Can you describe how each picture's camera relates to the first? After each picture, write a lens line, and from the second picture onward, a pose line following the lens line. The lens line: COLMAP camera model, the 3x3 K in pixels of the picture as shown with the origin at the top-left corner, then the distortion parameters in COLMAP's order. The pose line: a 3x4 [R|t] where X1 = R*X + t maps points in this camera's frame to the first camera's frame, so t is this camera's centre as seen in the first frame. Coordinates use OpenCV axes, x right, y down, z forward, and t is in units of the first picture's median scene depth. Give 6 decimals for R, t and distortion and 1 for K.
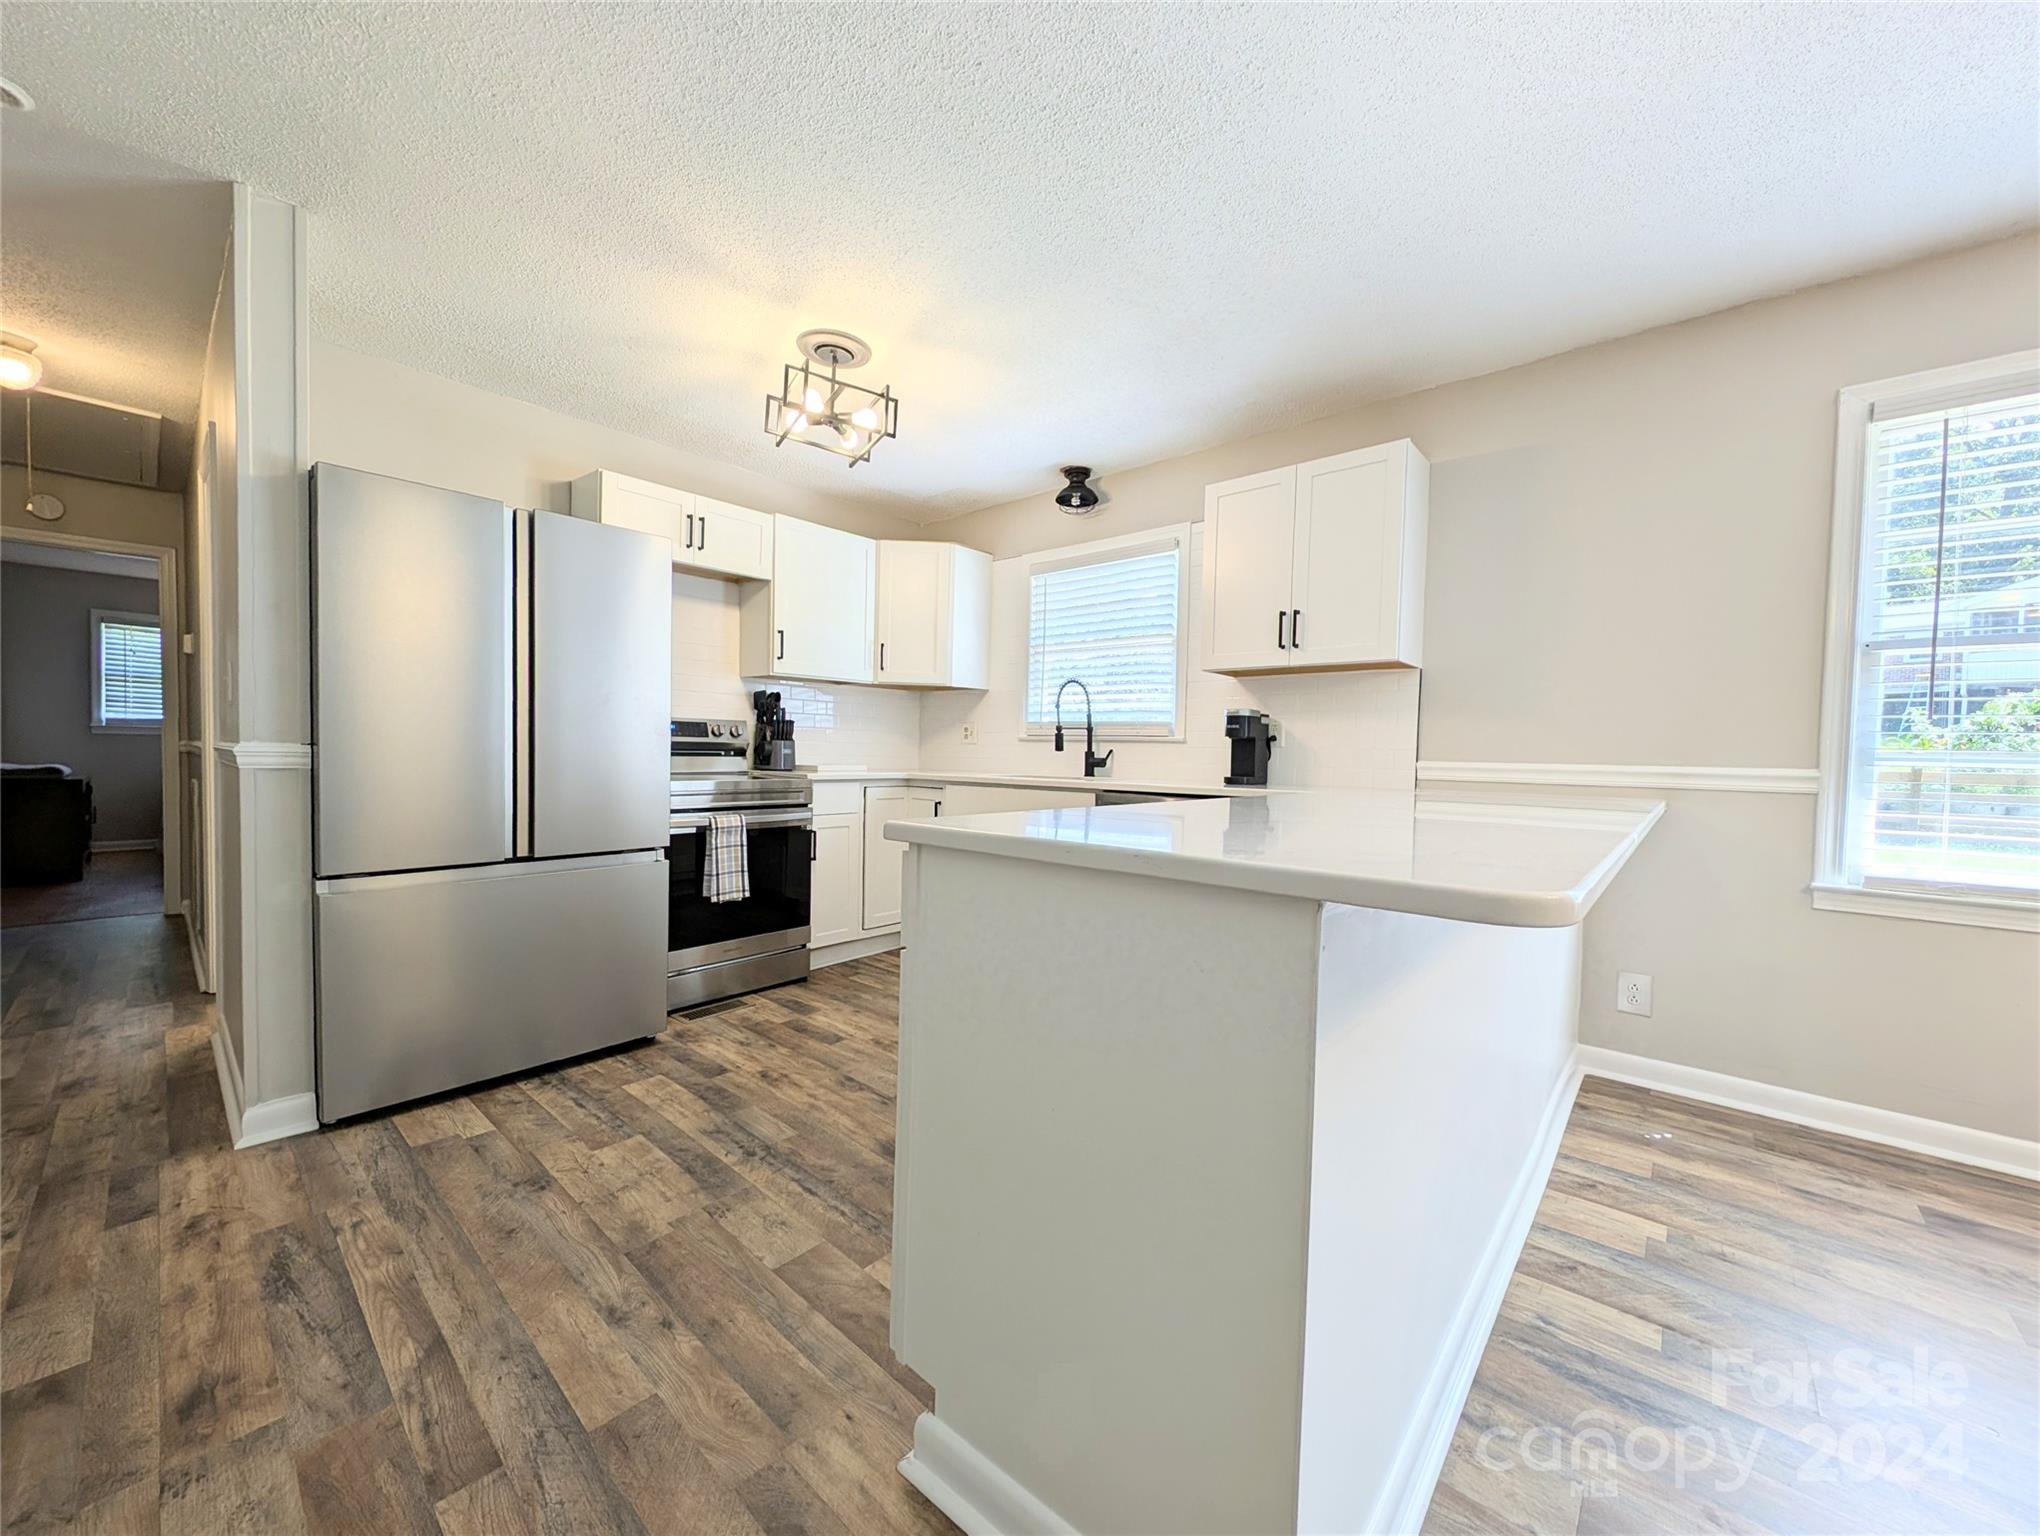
lens RADIAL K [[766.8, 0, 1020.2], [0, 766.8, 776.8], [0, 0, 1]] dist [0.006959, -0.003244]
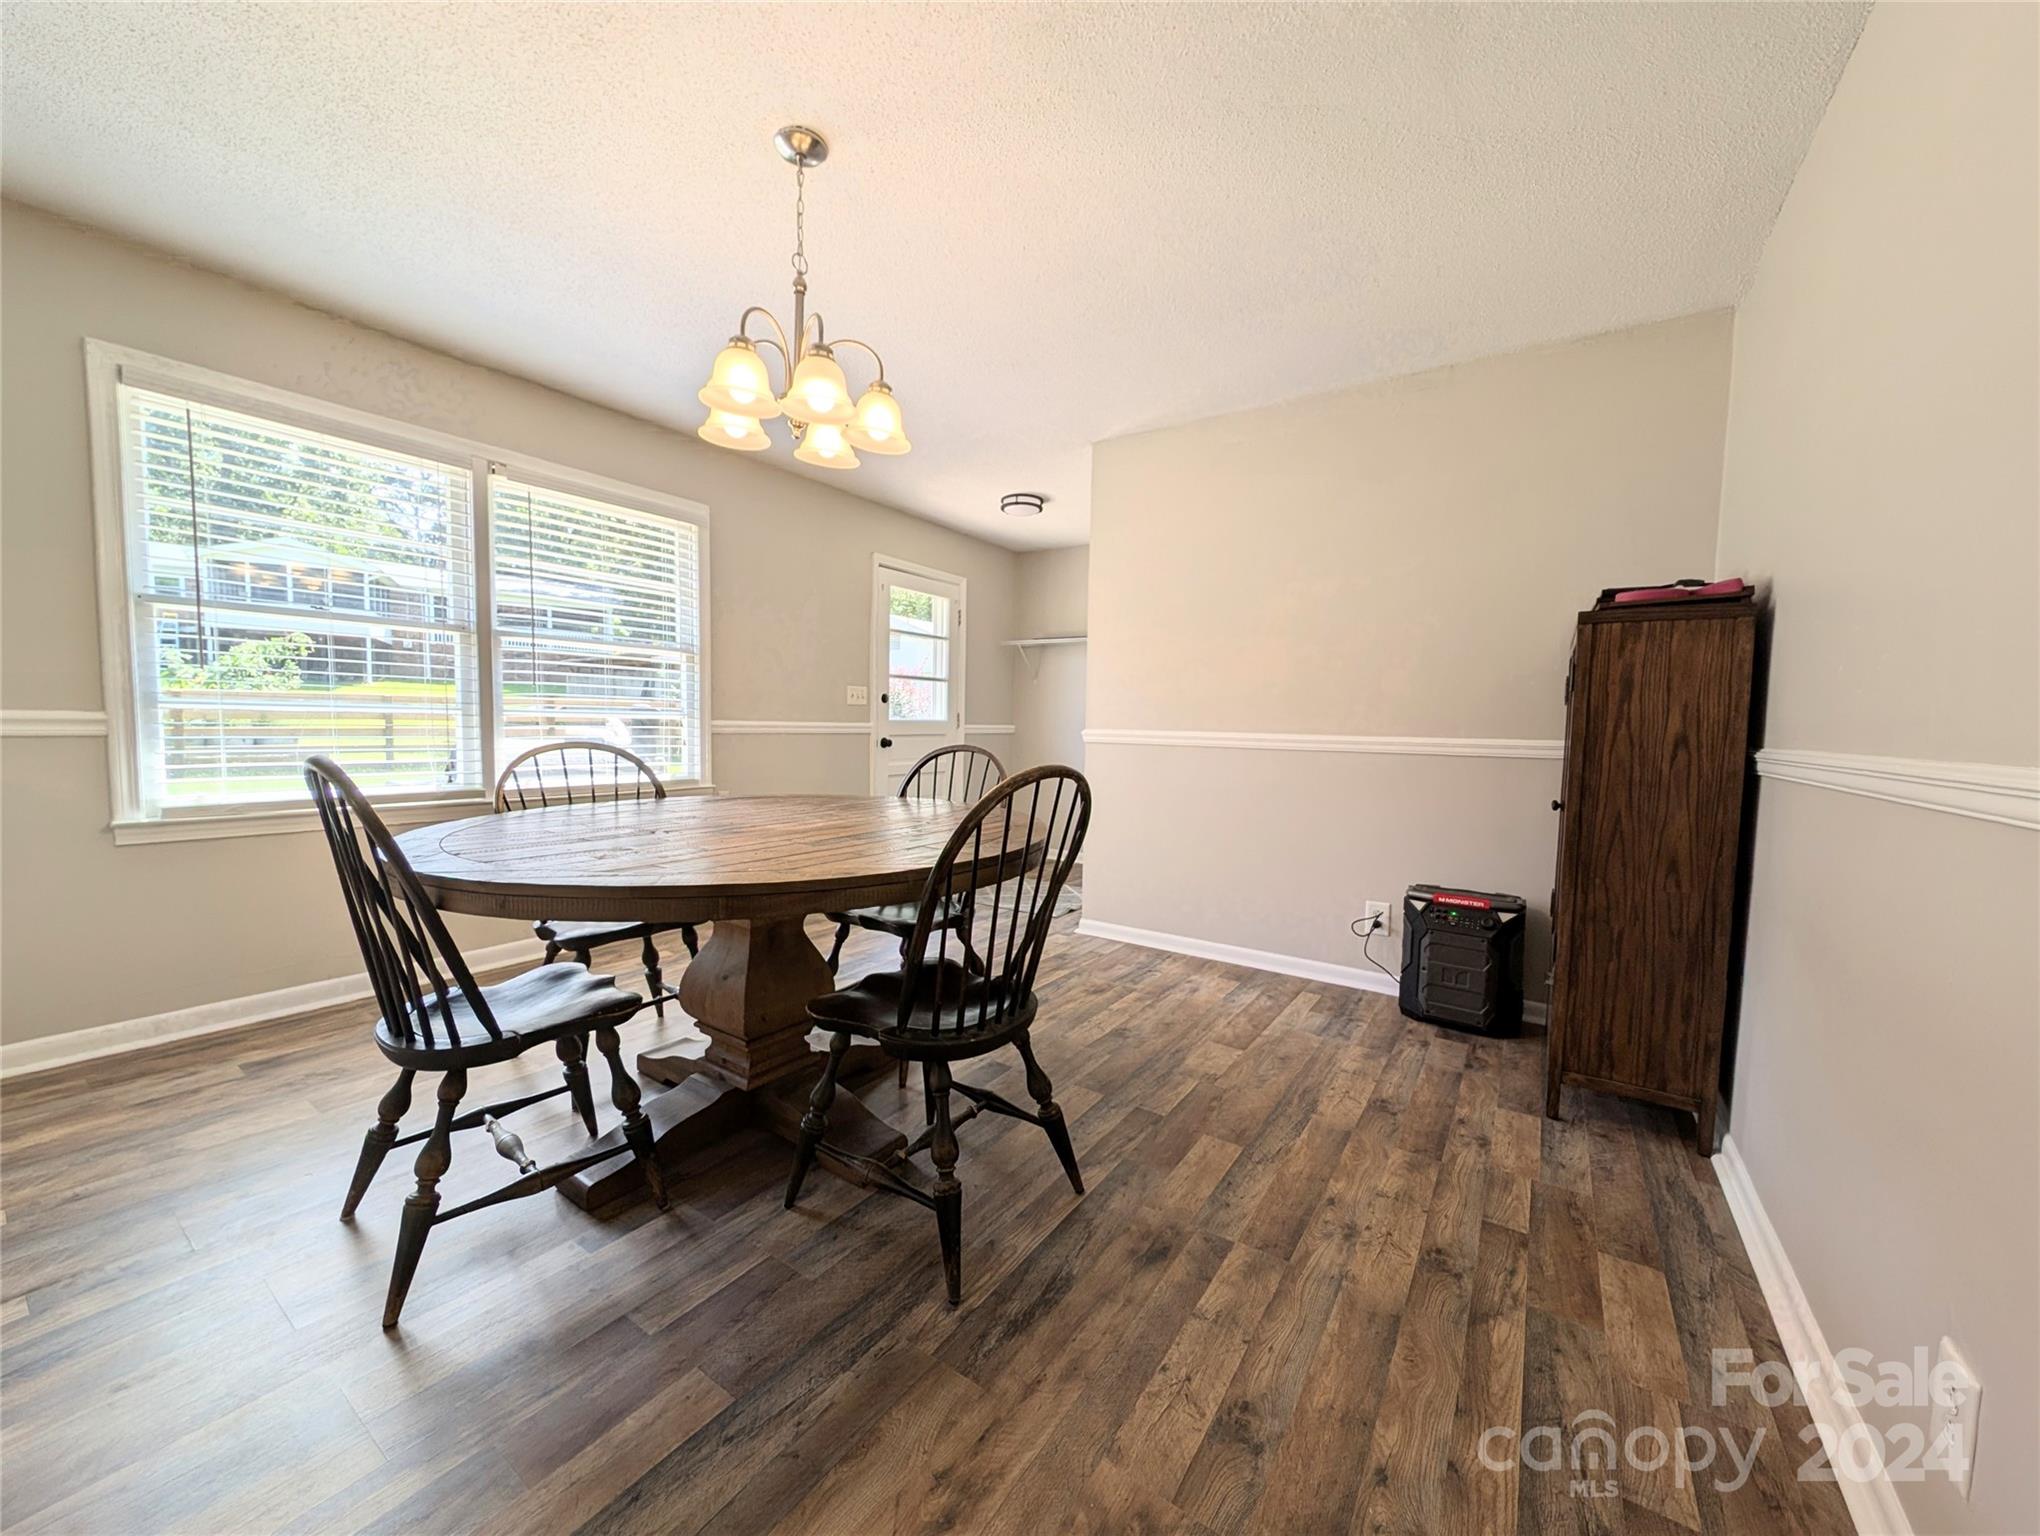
lens RADIAL K [[766.8, 0, 1009.9], [0, 766.8, 781.7], [0, 0, 1]] dist [0.006959, -0.003244]
pose [[-0.113350, -0.097994, 0.988711, -0.108905], [0.009036, 0.994981, 0.099652, -0.006972], [-0.993514, 0.020229, -0.111896, -0.072060]]
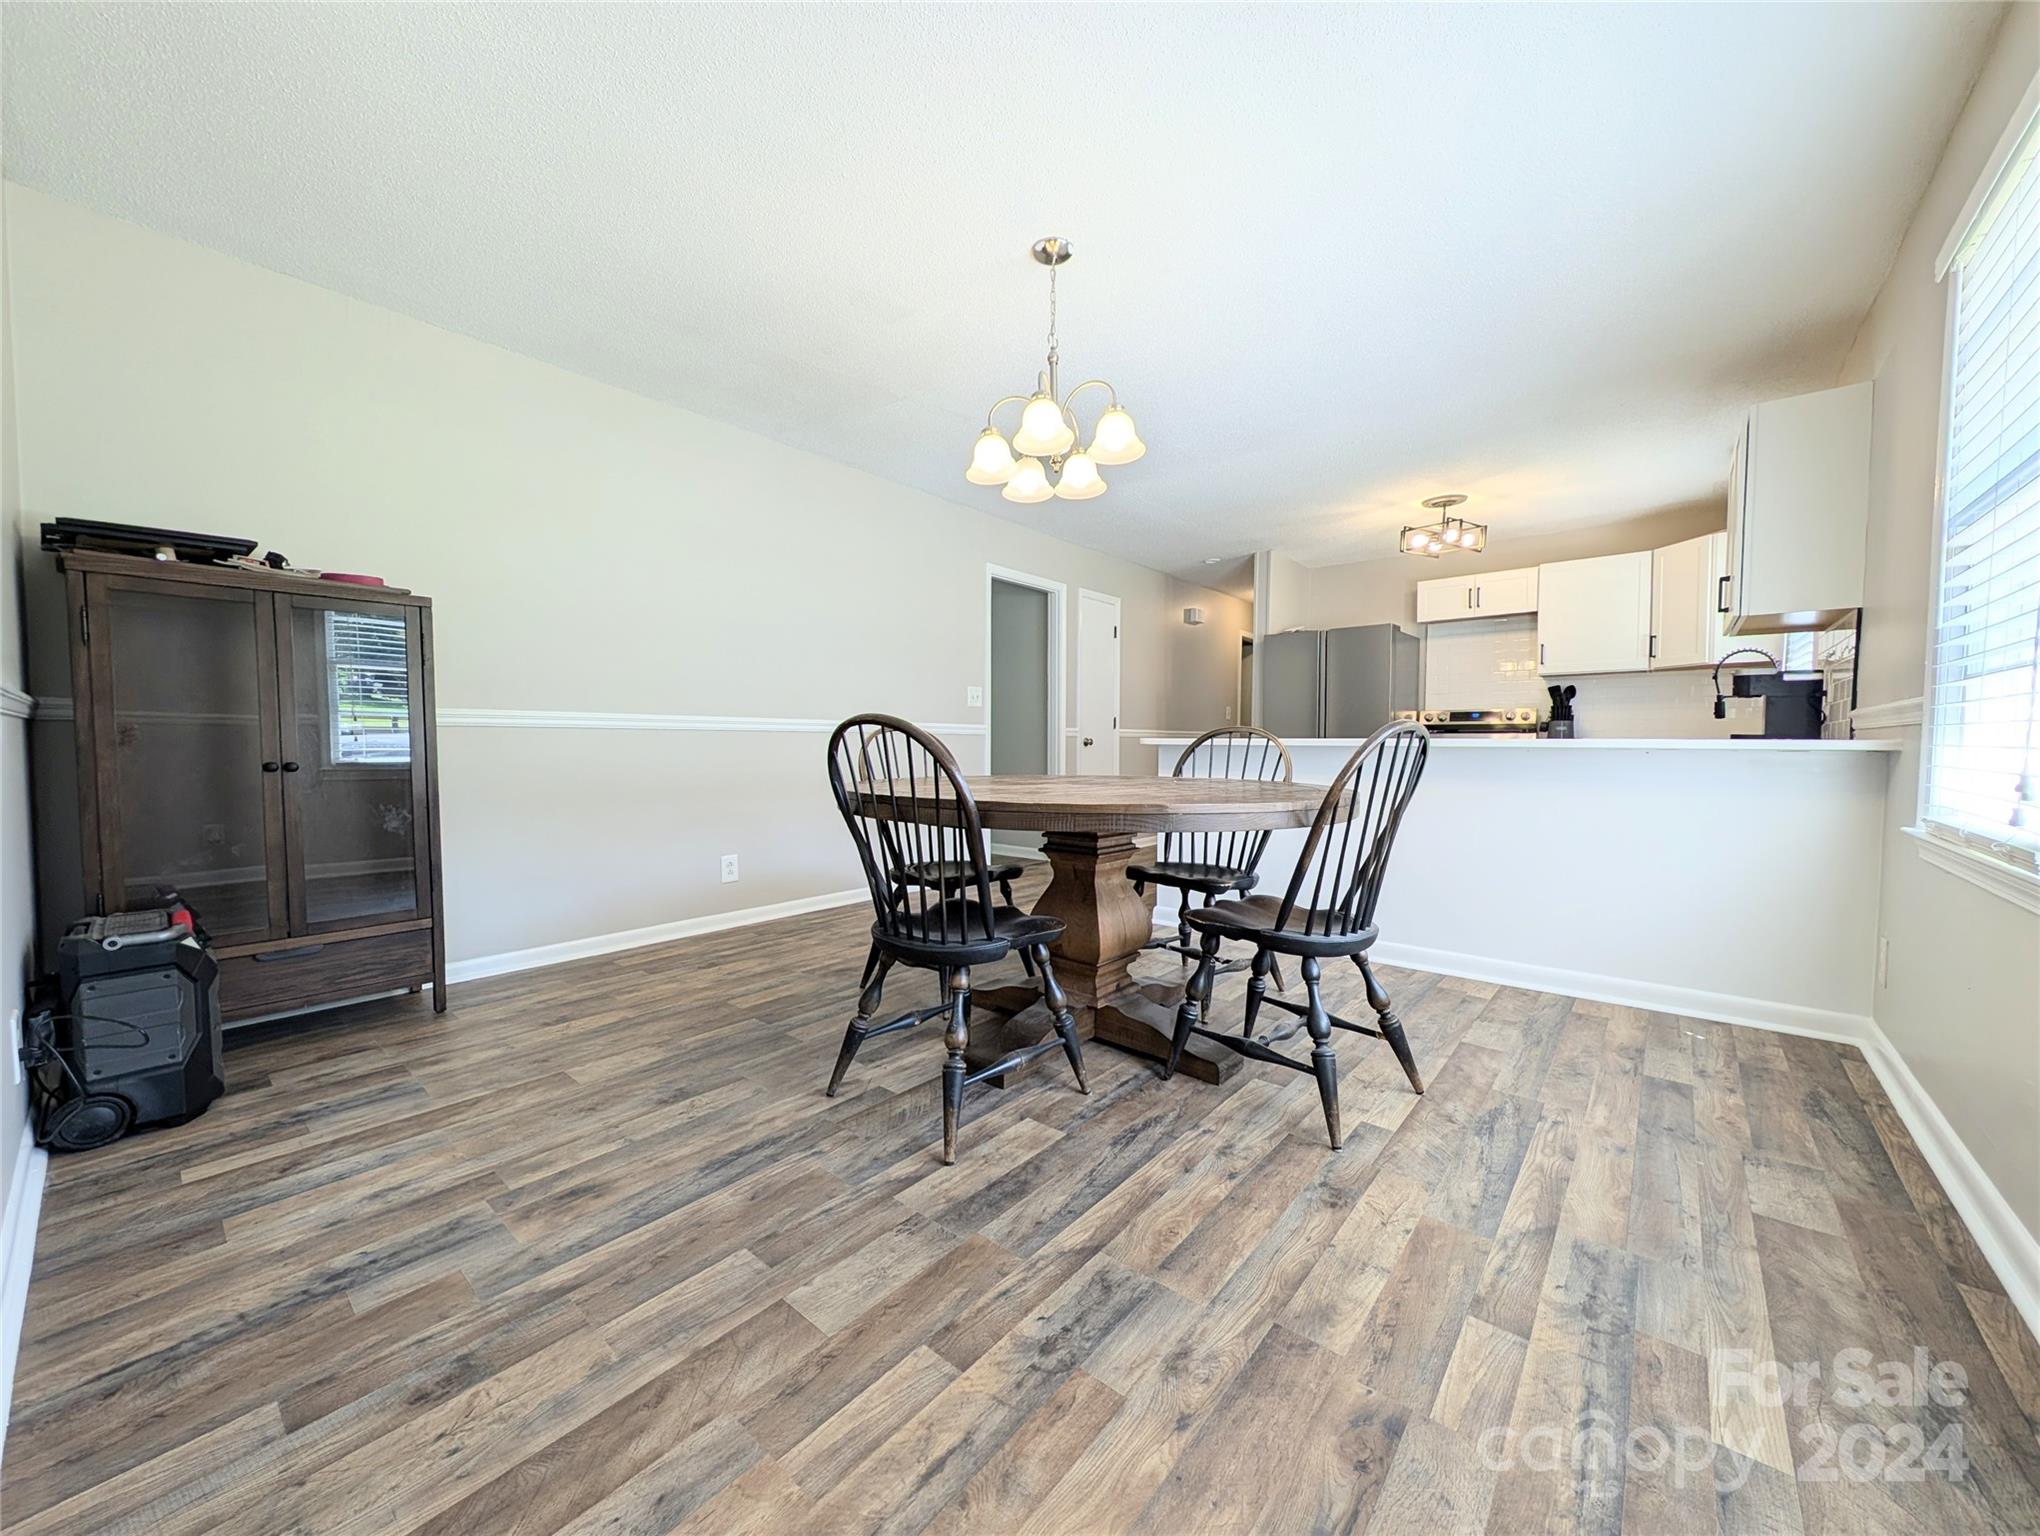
lens RADIAL K [[766.8, 0, 1012.7], [0, 766.8, 777.6], [0, 0, 1]] dist [0.006959, -0.003244]
pose [[0.015090, 0.026666, -0.999531, 1.550782], [-0.034334, 0.999069, 0.026135, 0.077699], [0.999297, 0.033923, 0.015991, -0.016209]]
